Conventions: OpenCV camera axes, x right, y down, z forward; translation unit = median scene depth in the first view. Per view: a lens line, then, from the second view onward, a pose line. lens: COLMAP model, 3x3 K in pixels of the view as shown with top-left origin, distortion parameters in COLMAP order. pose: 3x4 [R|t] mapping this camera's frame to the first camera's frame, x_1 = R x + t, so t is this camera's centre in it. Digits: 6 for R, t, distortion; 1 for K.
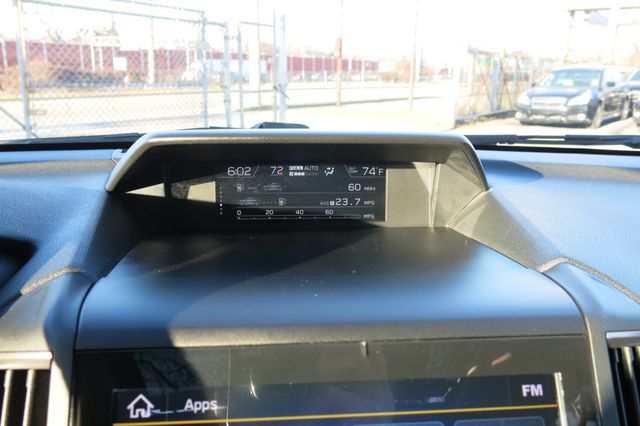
lens RADIAL K [[547.0, 0, 320.0], [0, 547.0, 213.0], [0, 0, 1]] dist [-0.017775, -0.017227]
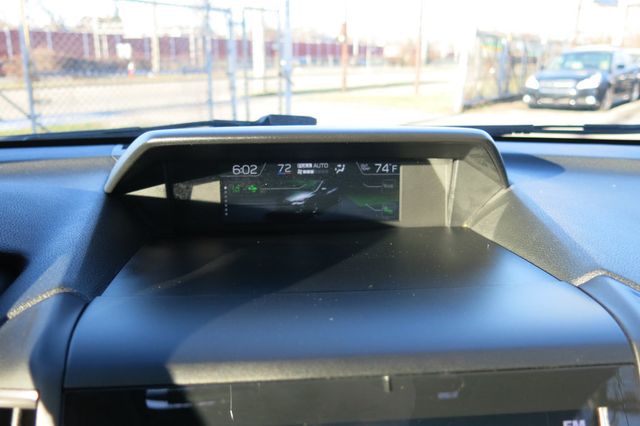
lens RADIAL K [[547.0, 0, 320.0], [0, 547.0, 213.0], [0, 0, 1]] dist [-0.017775, -0.017227]
pose [[0.999899, -0.008054, -0.011713, -0.007096], [0.008351, 0.999639, 0.025540, -0.024300], [0.011503, -0.025635, 0.999605, 0.053025]]
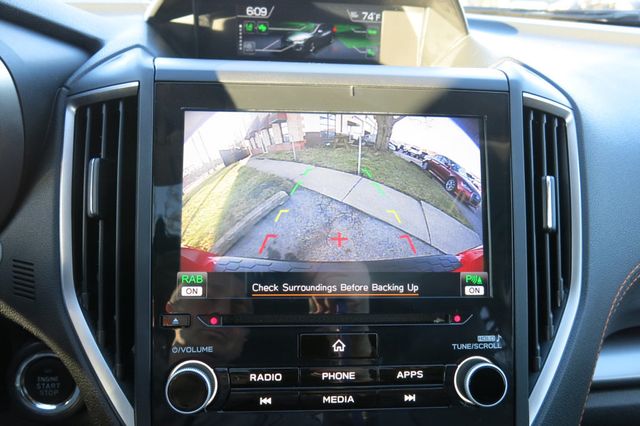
lens RADIAL K [[547.0, 0, 320.0], [0, 547.0, 213.0], [0, 0, 1]] dist [-0.017775, -0.017227]
pose [[0.999383, 0.035113, -0.000853, 0.003581], [-0.034485, 0.985540, 0.165899, 0.149810], [0.006666, -0.165767, 0.986142, -0.219206]]
